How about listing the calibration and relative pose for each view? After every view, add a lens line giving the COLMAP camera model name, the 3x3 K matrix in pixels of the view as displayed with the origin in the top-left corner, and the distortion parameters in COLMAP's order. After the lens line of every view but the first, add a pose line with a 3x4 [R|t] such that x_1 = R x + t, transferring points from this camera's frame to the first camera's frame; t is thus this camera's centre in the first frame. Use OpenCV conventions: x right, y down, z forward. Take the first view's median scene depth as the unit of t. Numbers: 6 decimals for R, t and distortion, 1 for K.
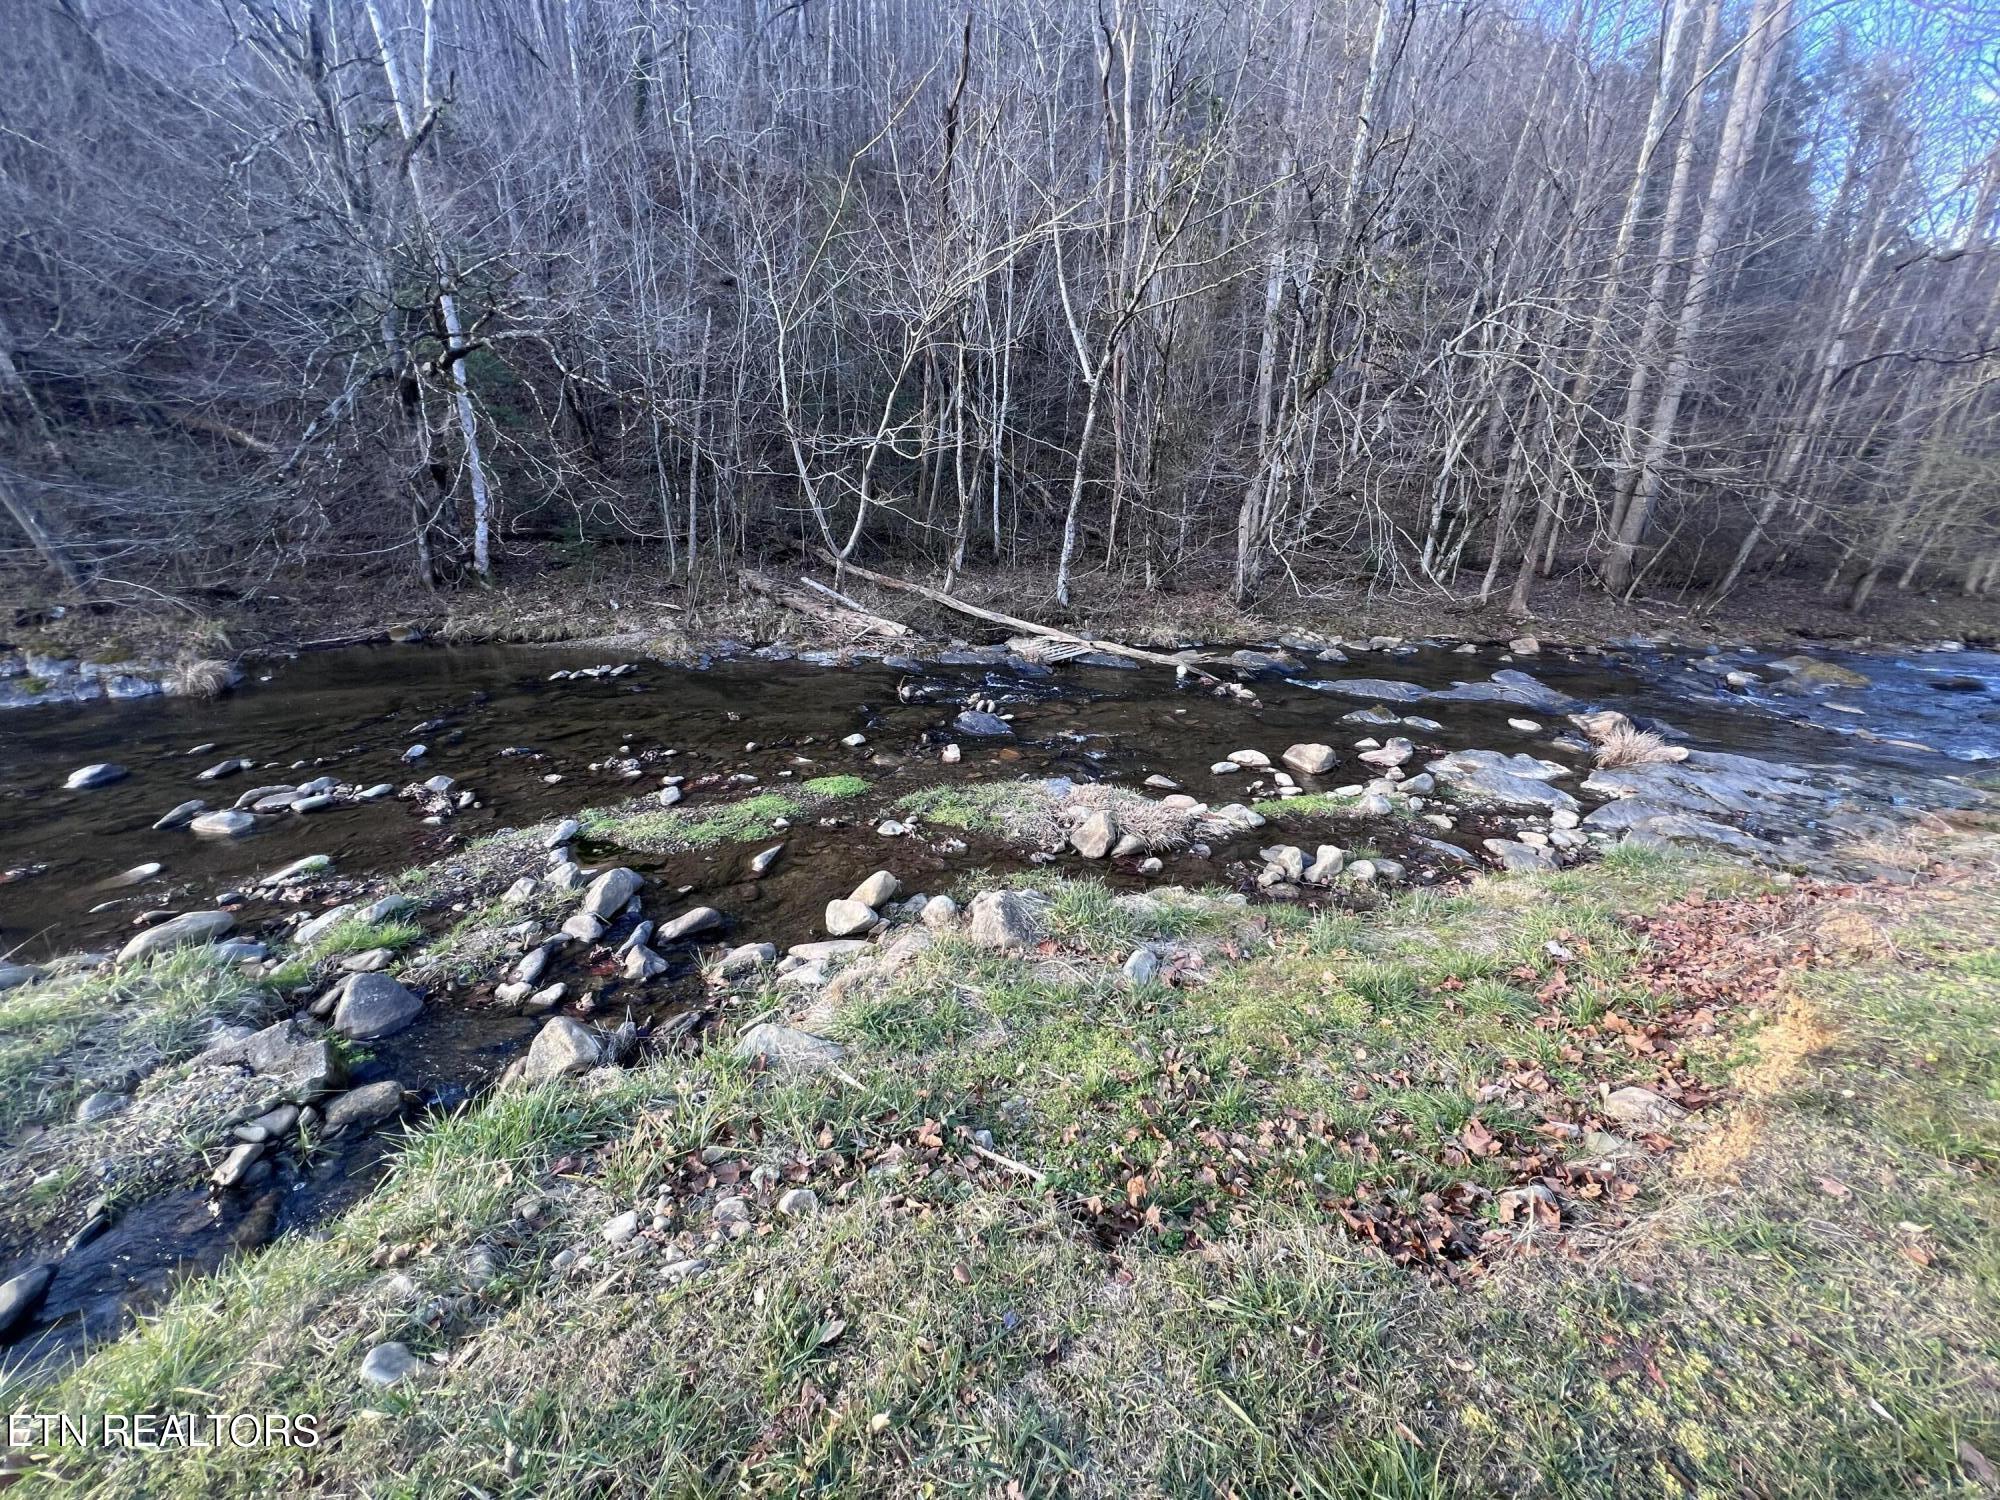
lens RADIAL K [[802.8, 0, 998.3], [0, 802.8, 754.9], [0, 0, 1]] dist [-0.004688, 0.000004]
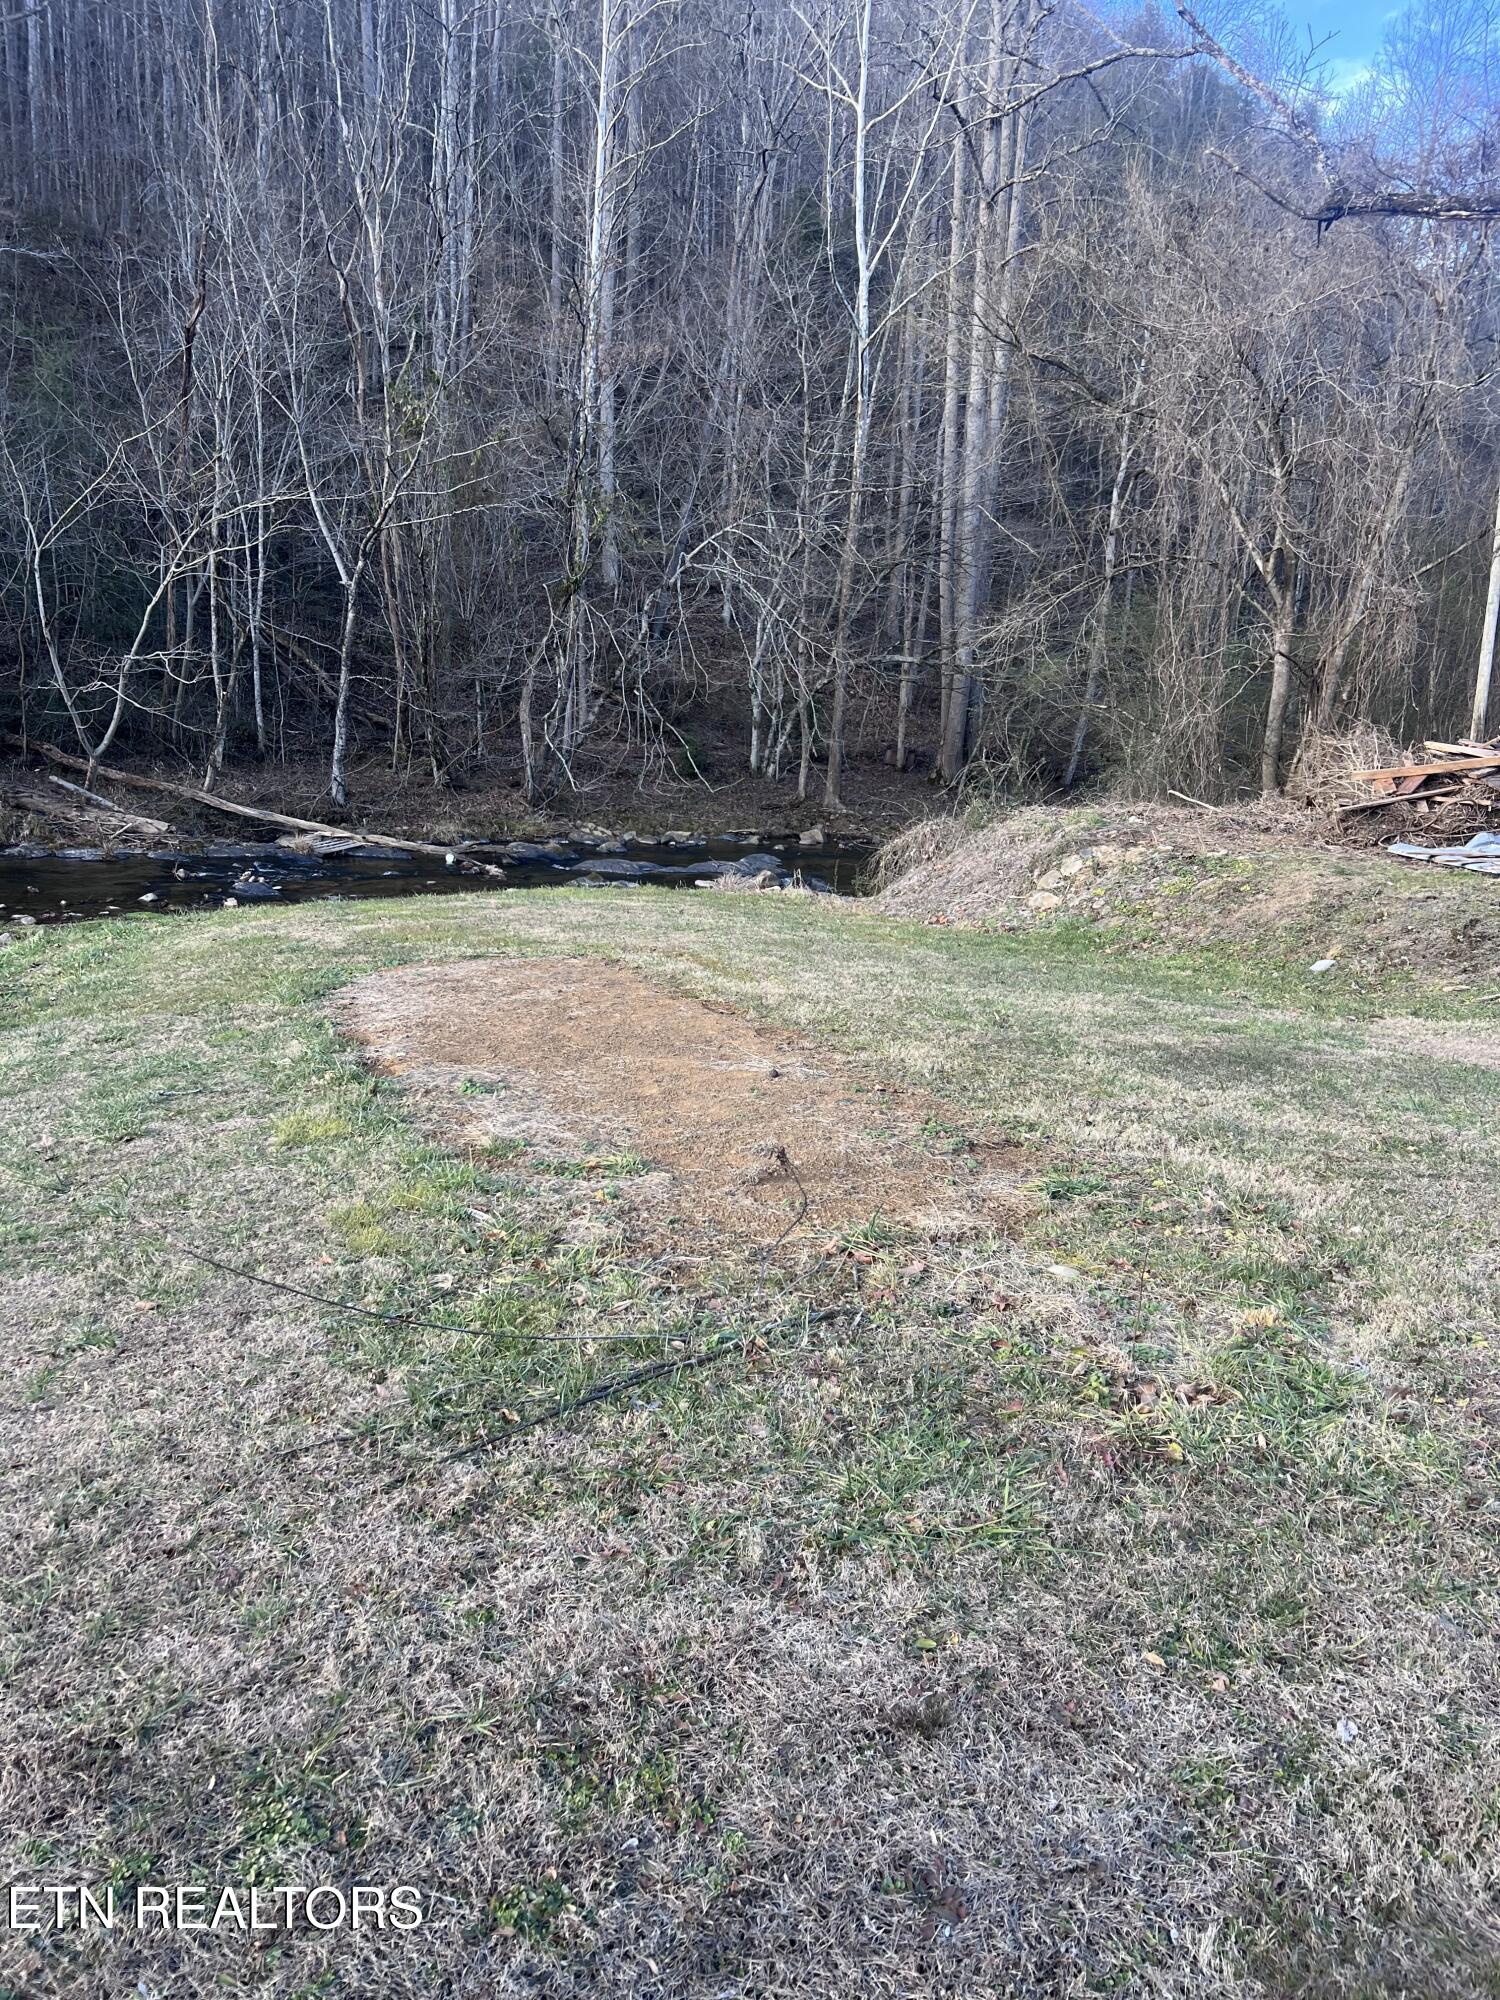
lens RADIAL K [[1414.3, 0, 732.8], [0, 1414.3, 994.4], [0, 0, 1]] dist [-0.002371, -0.026673]
pose [[0.951838, -0.055627, 0.301514, 0.018154], [0.076403, 0.995415, -0.057547, 0.344329], [-0.296930, 0.077812, 0.951724, -1.436359]]
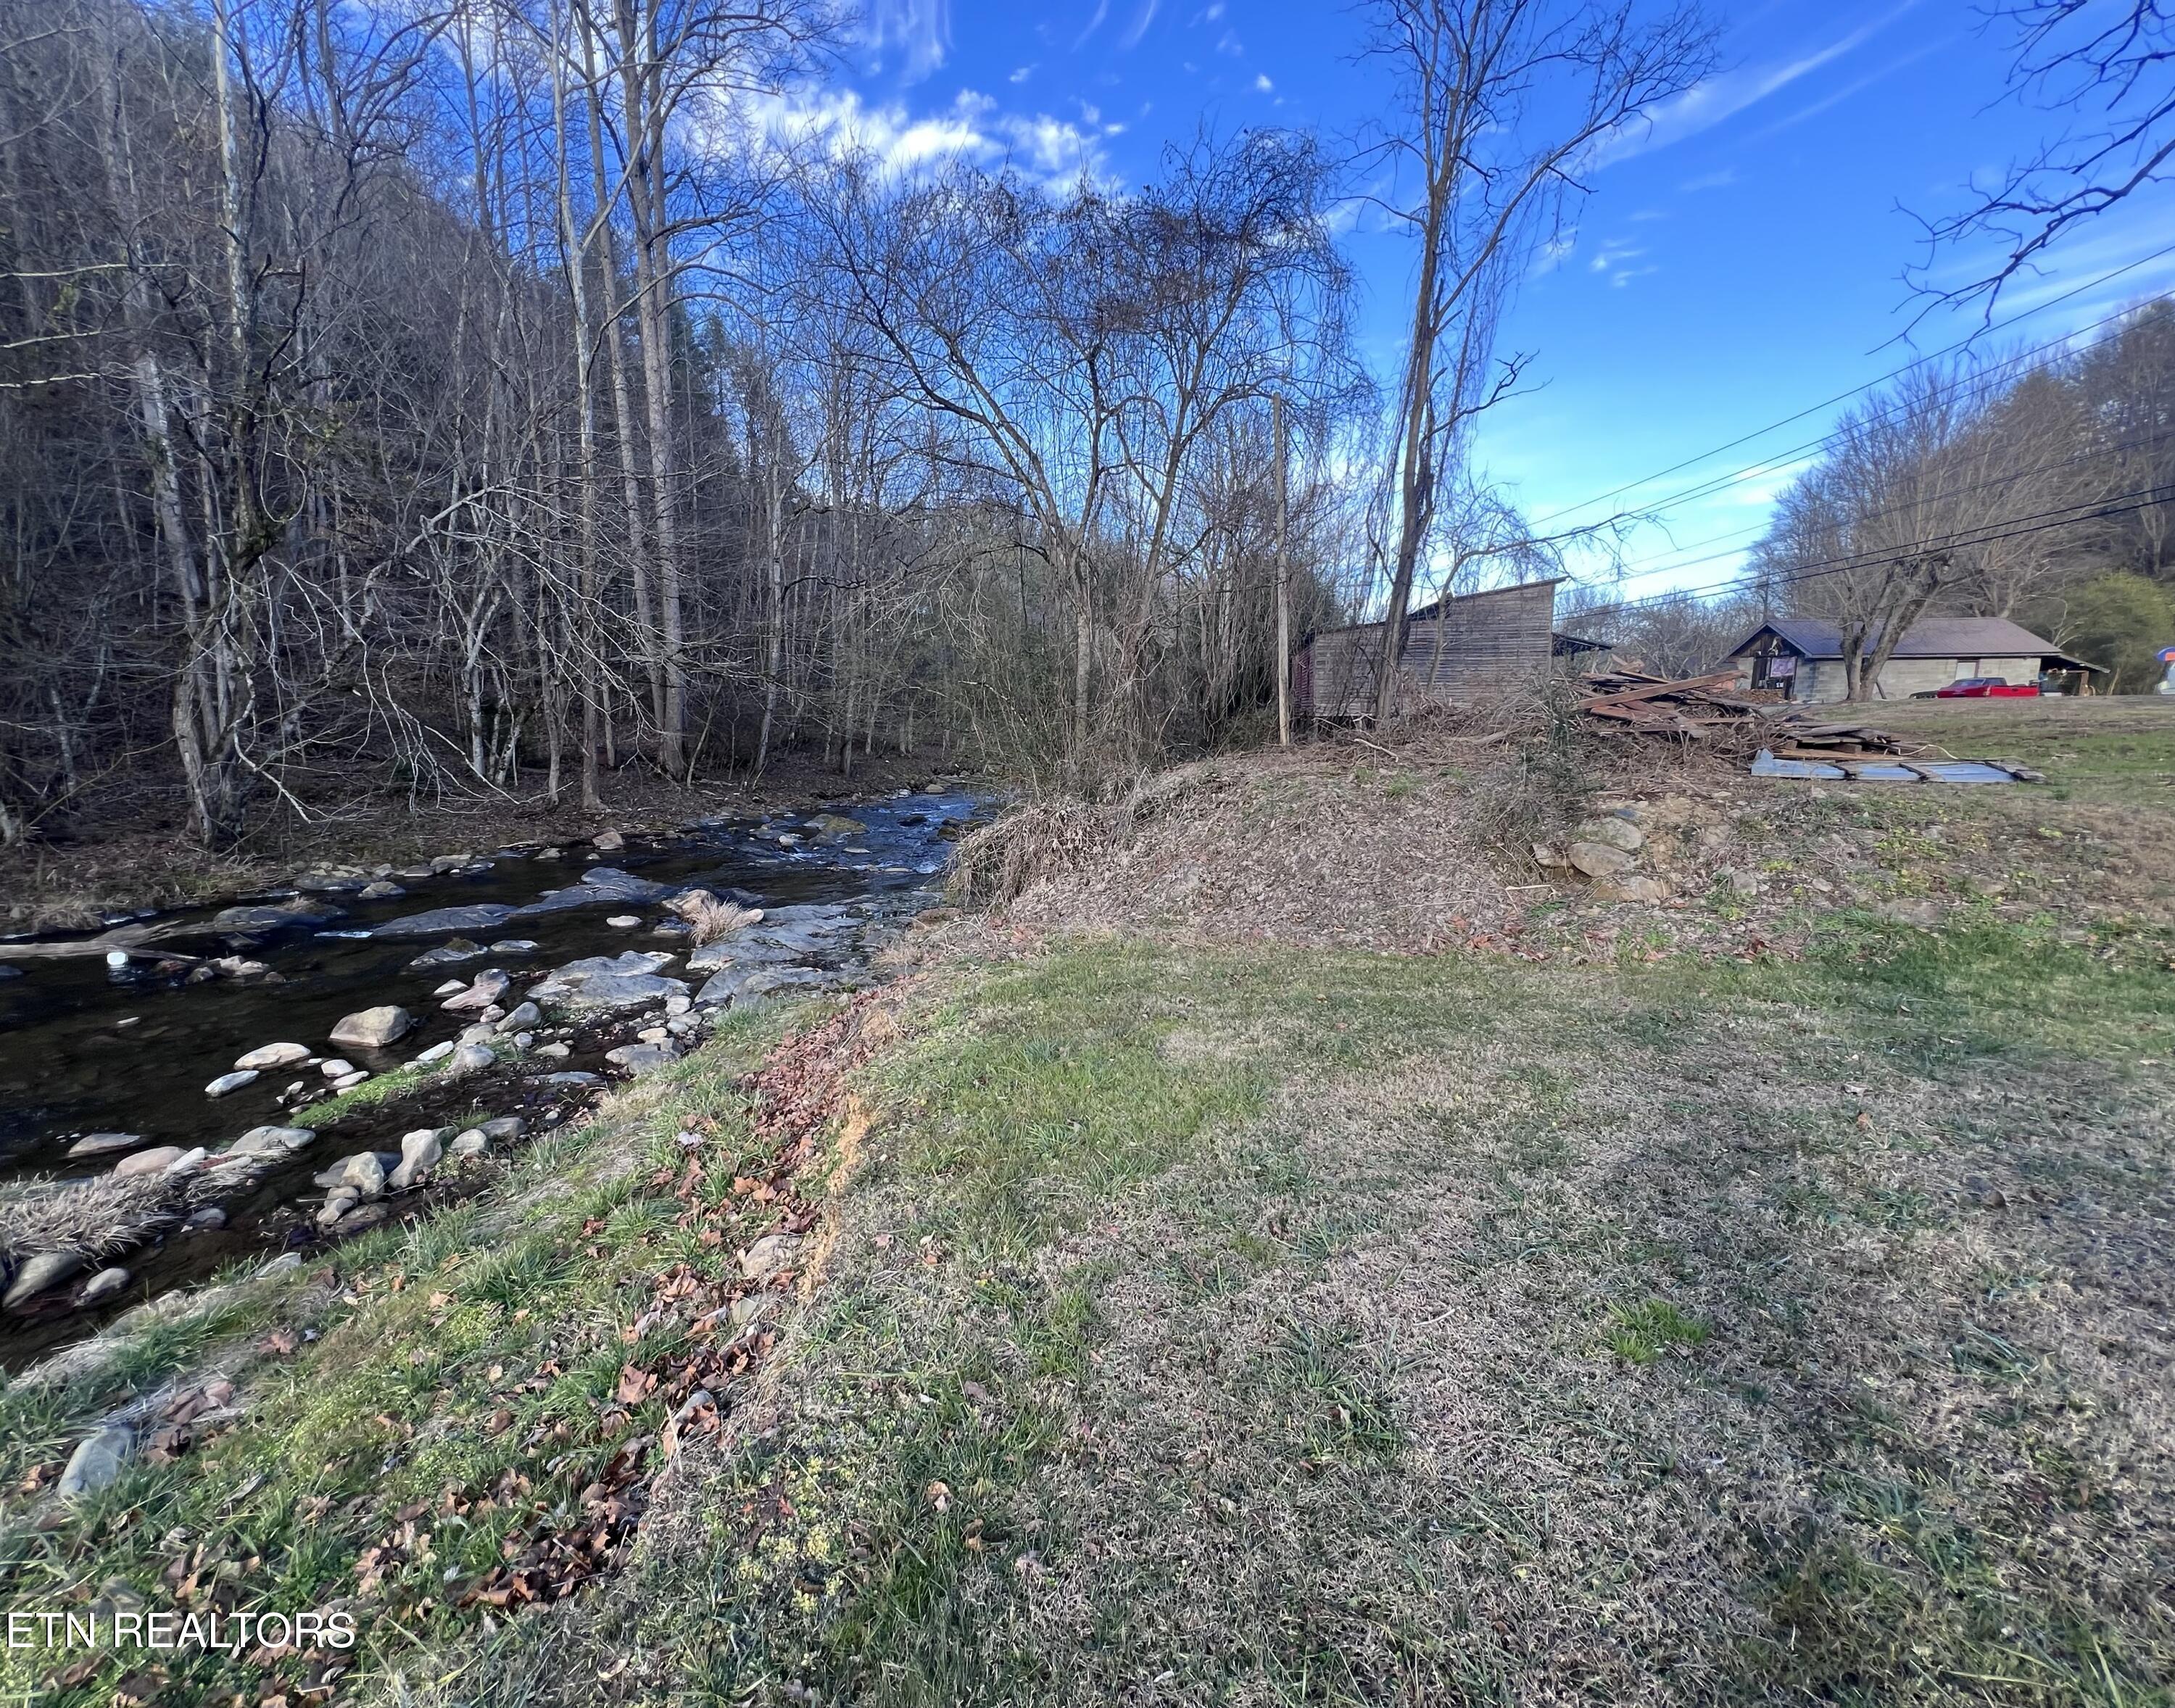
lens RADIAL K [[918.6, 0, 1042.4], [0, 918.6, 853.3], [0, 0, 1]] dist [0.000236, 0.000488]
pose [[0.521063, -0.160662, 0.838260, 0.020817], [0.272569, 0.962020, 0.014953, 0.005071], [-0.808826, 0.220692, 0.545065, -0.016201]]
